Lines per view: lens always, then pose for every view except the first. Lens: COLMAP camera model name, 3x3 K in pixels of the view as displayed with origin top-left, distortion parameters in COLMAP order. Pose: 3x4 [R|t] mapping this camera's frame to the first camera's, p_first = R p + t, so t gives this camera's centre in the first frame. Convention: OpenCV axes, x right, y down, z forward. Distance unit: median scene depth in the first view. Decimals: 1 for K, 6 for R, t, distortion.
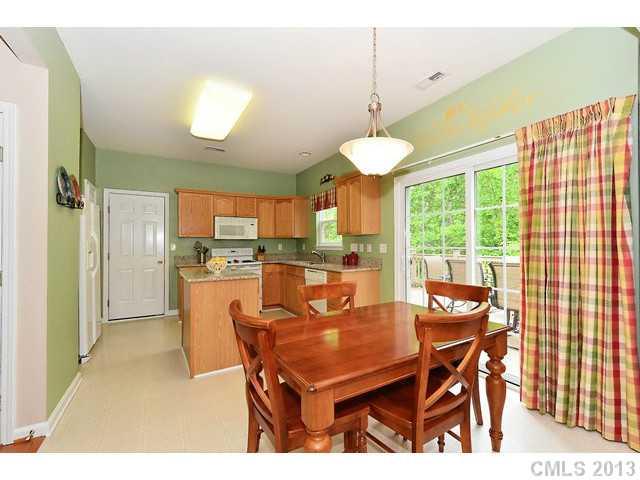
lens RADIAL K [[281.6, 0, 324.9], [0, 281.6, 240.1], [0, 0, 1]] dist [0.000916, 0.000243]
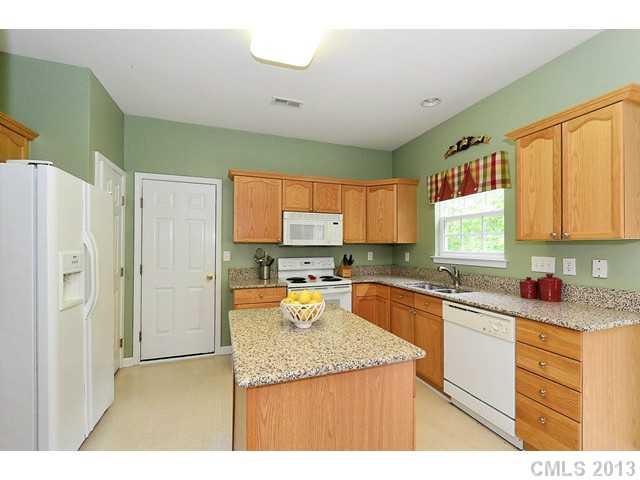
lens RADIAL K [[281.6, 0, 318.2], [0, 281.6, 242.1], [0, 0, 1]] dist [0.000916, 0.000243]
pose [[0.978334, 0.004515, -0.206984, -0.169077], [-0.004767, 0.999988, -0.000723, -0.011044], [0.206978, 0.001694, 0.978344, 0.356306]]
